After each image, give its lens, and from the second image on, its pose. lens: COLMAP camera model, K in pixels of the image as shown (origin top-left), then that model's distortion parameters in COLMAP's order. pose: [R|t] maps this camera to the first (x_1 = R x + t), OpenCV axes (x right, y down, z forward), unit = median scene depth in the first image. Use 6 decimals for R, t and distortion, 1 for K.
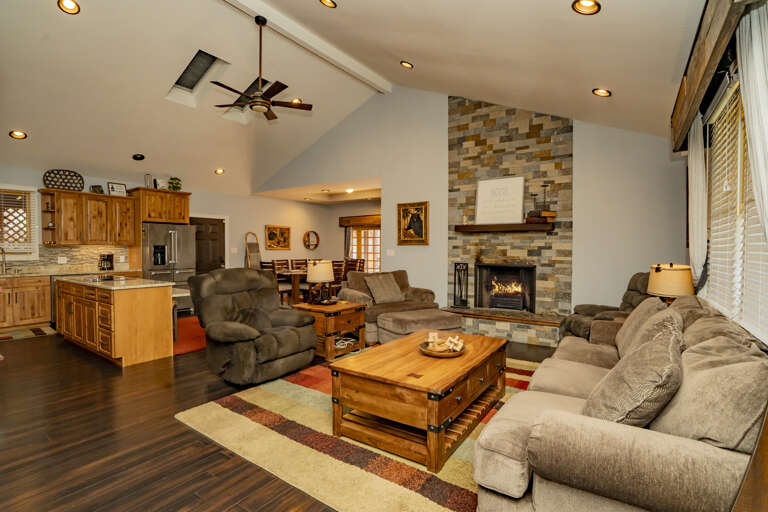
lens RADIAL K [[366.9, 0, 384.0], [0, 366.9, 256.0], [0, 0, 1]] dist [-0.001374, -0.000214]
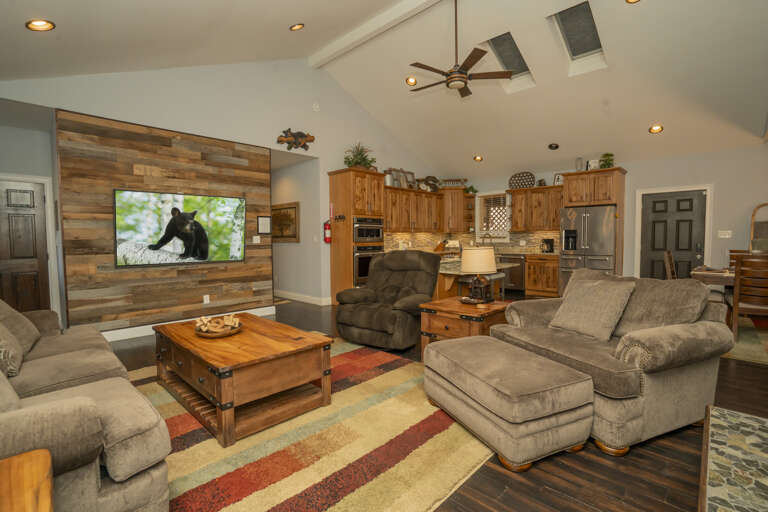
lens RADIAL K [[366.9, 0, 384.0], [0, 366.9, 256.0], [0, 0, 1]] dist [-0.001374, -0.000214]
pose [[-0.162385, 0.044698, -0.985715, 0.465852], [-0.019053, 0.998645, 0.048423, 0.003534], [0.986544, 0.026644, -0.161313, 0.698486]]
